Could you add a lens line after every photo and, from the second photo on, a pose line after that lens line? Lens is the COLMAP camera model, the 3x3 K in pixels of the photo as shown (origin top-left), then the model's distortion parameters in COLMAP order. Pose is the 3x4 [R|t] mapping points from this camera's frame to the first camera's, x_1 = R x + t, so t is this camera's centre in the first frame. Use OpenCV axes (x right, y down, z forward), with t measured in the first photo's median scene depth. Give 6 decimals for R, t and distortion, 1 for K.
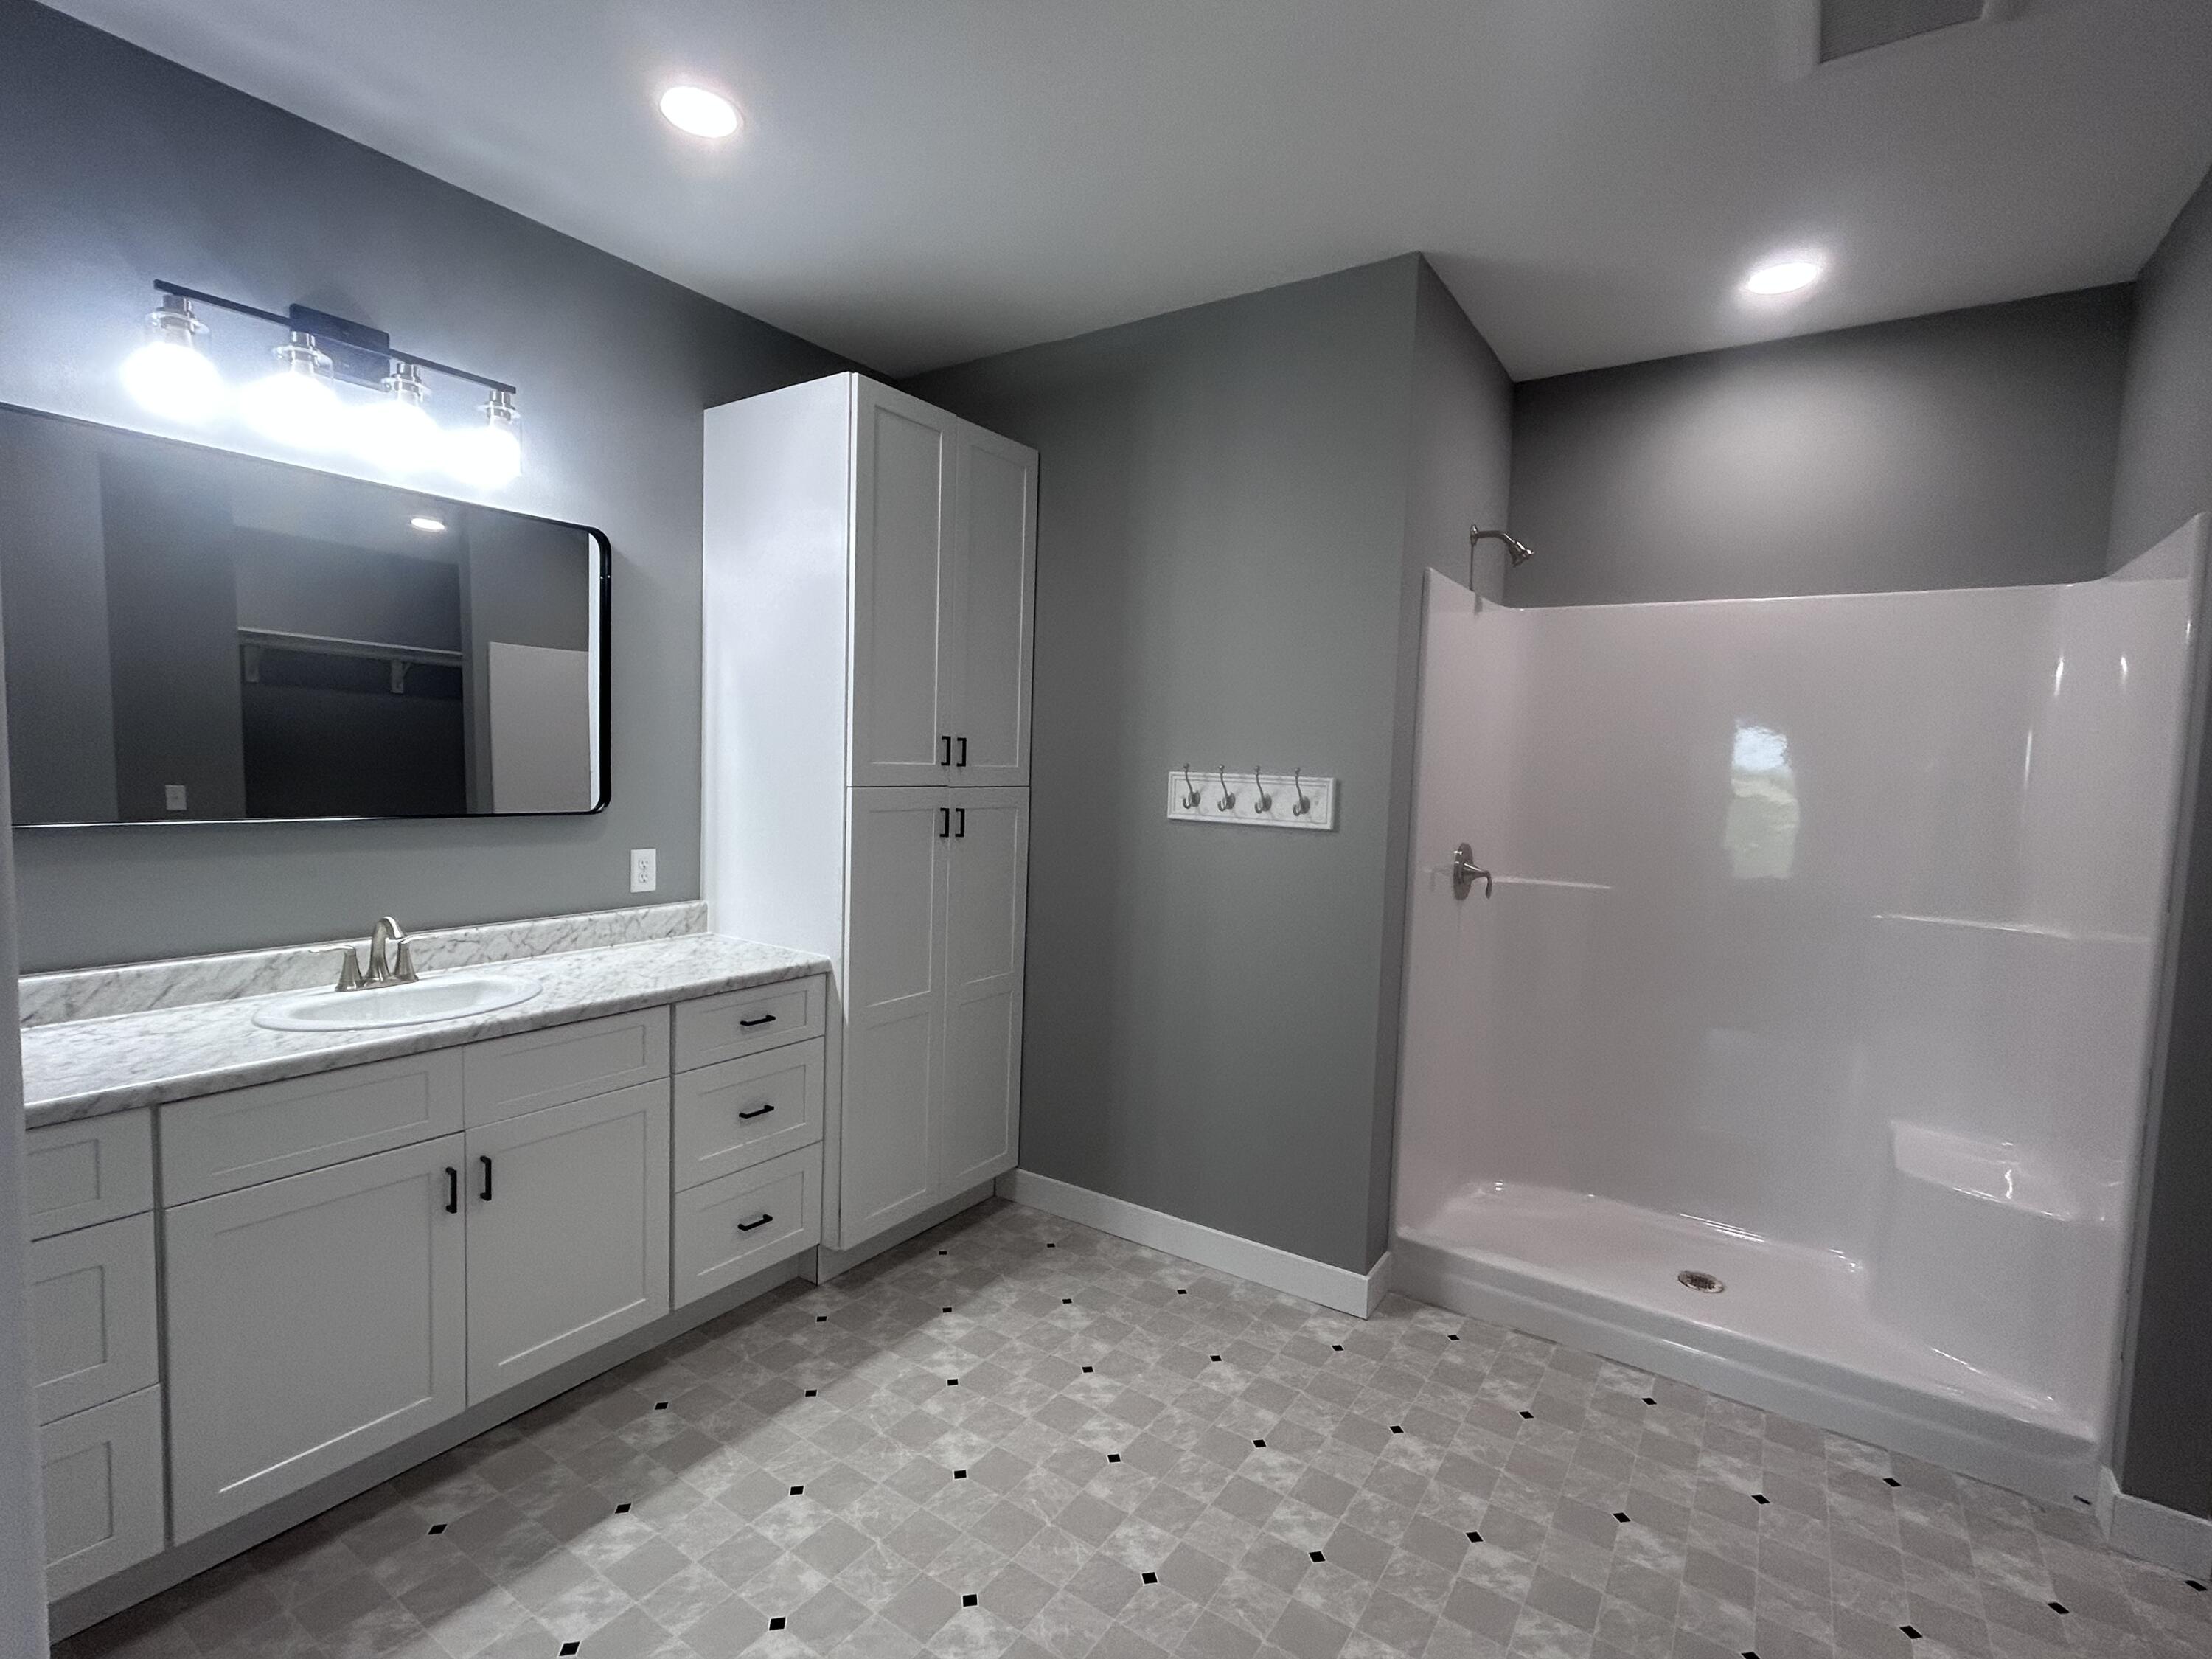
lens RADIAL K [[1030.8, 0, 1106.3], [0, 1030.8, 830.6], [0, 0, 1]] dist [-0.002807, -0.000530]
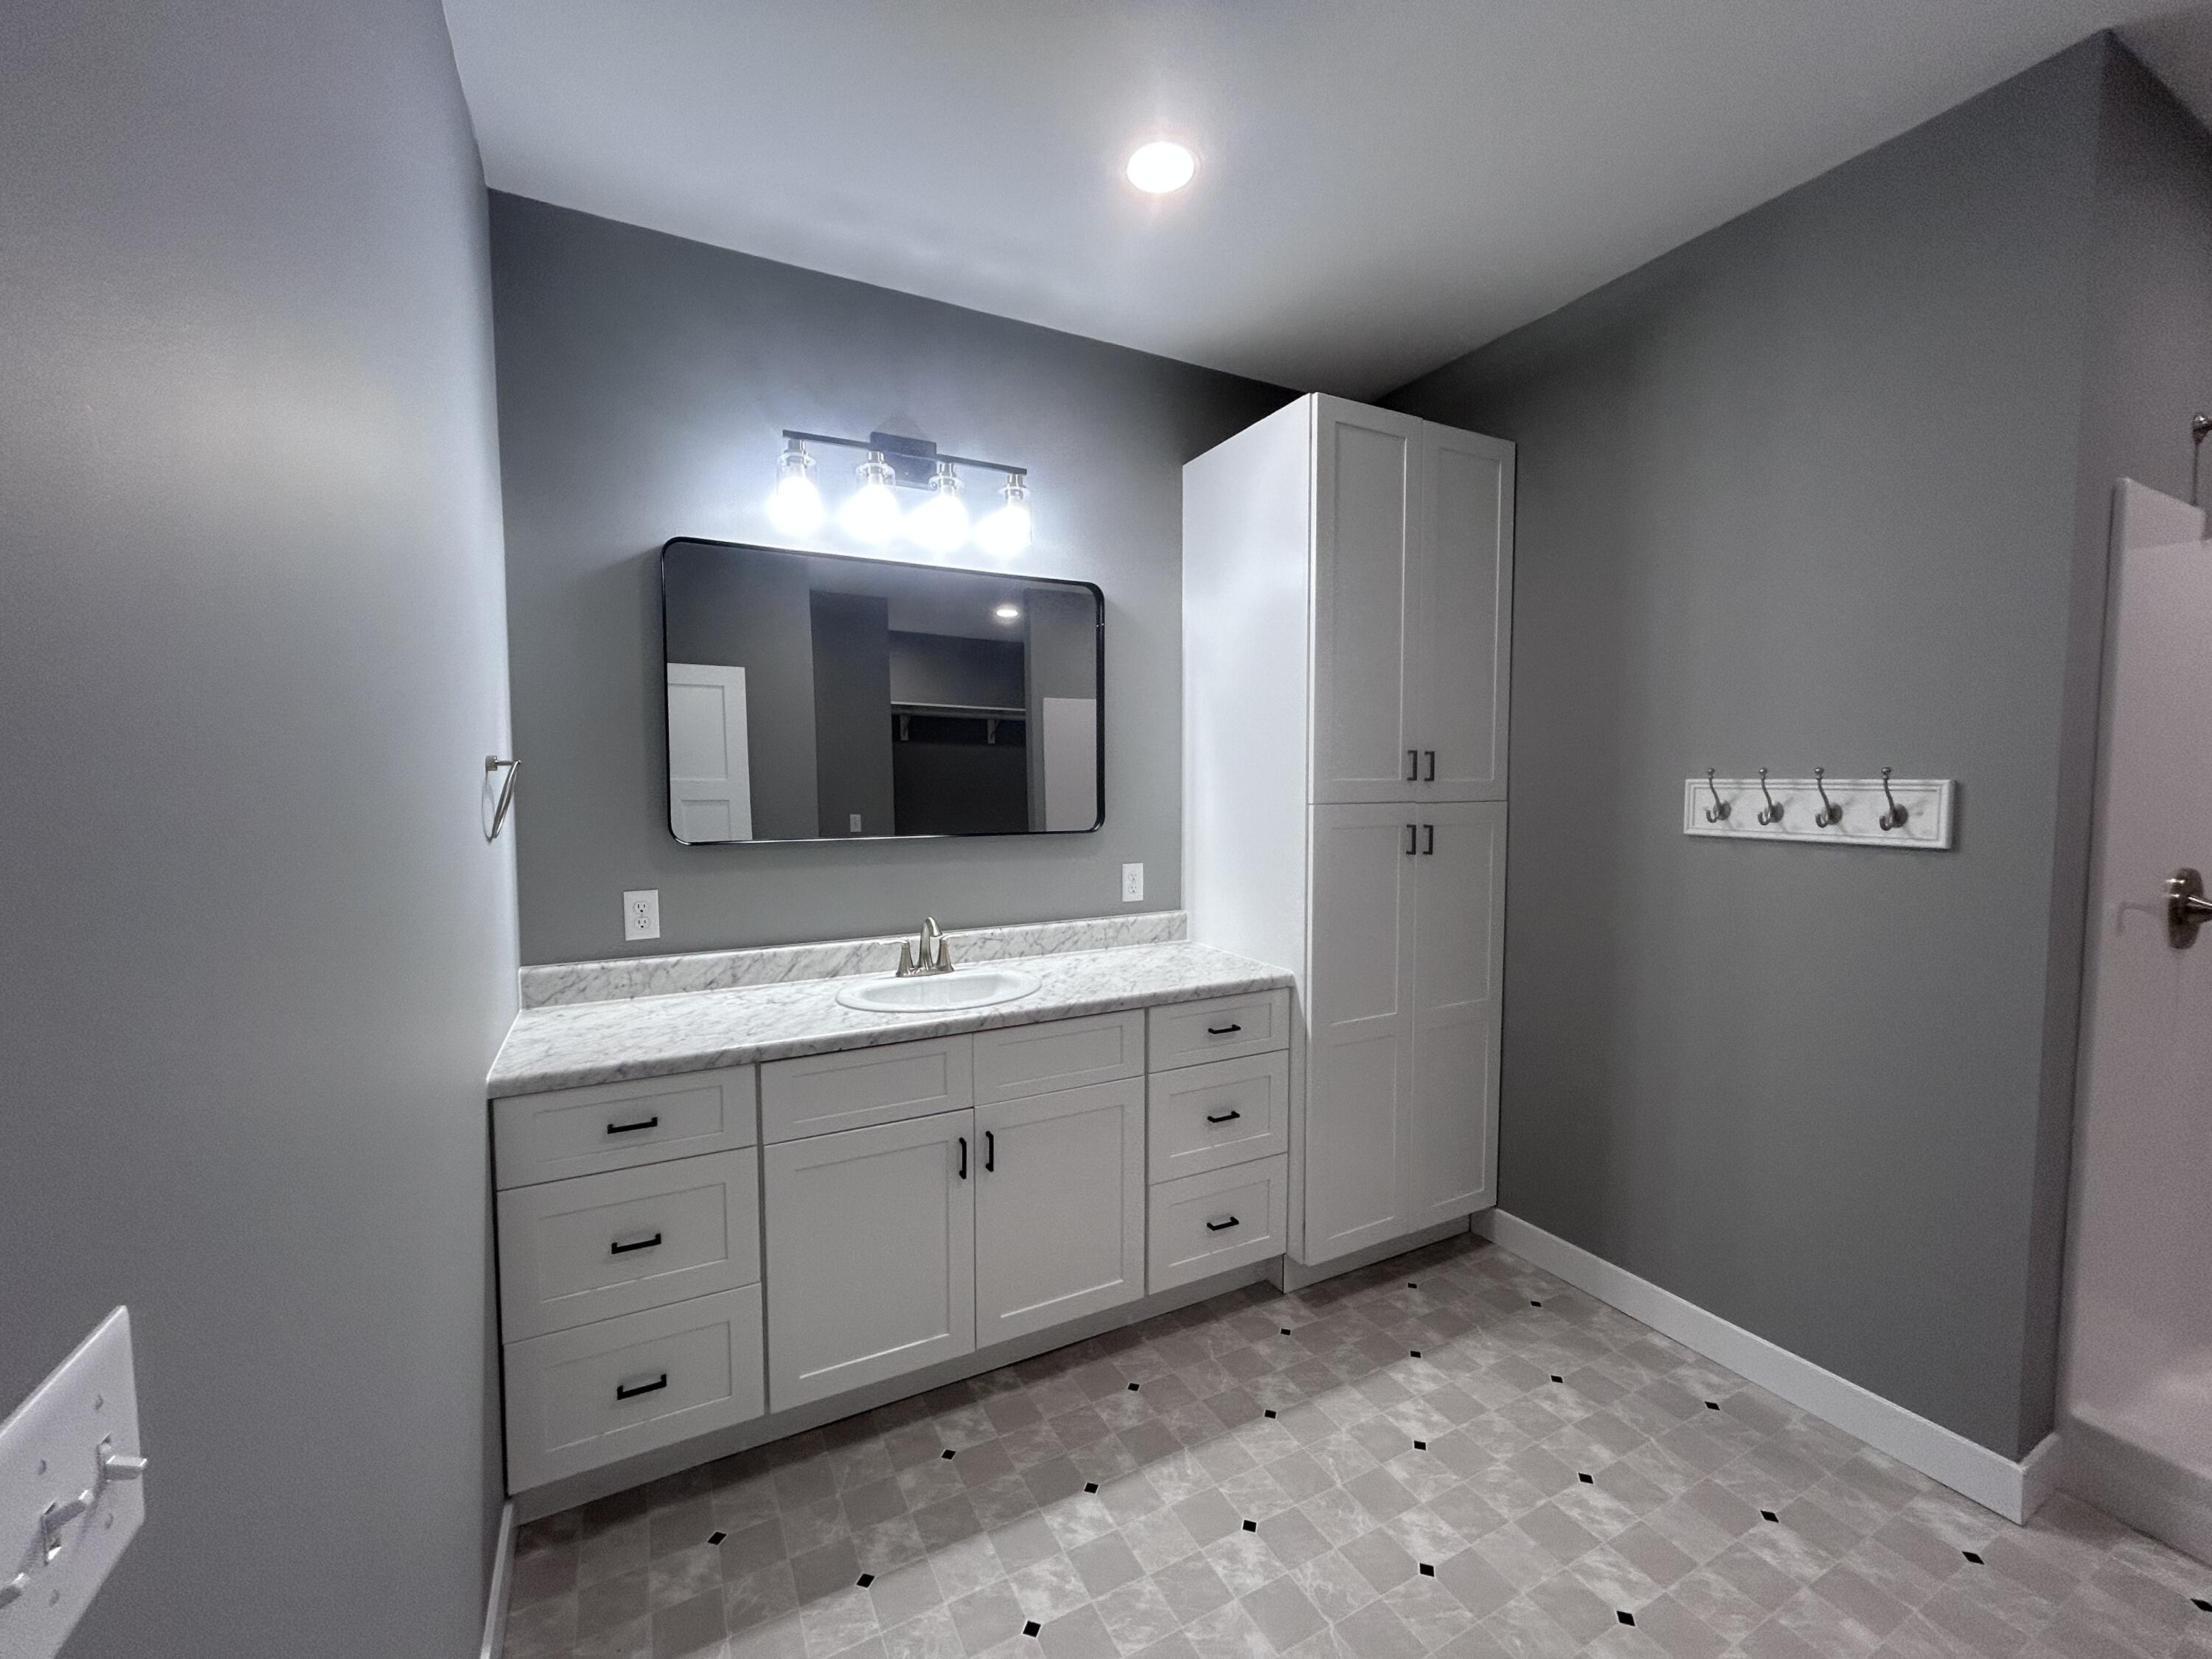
lens RADIAL K [[899.3, 0, 1104.8], [0, 899.3, 828.0], [0, 0, 1]] dist [-0.002821, 0.001963]
pose [[0.879530, -0.007376, -0.475786, -0.009805], [-0.002401, 0.999798, -0.019938, -0.001217], [0.475838, 0.018678, 0.879335, 0.137738]]
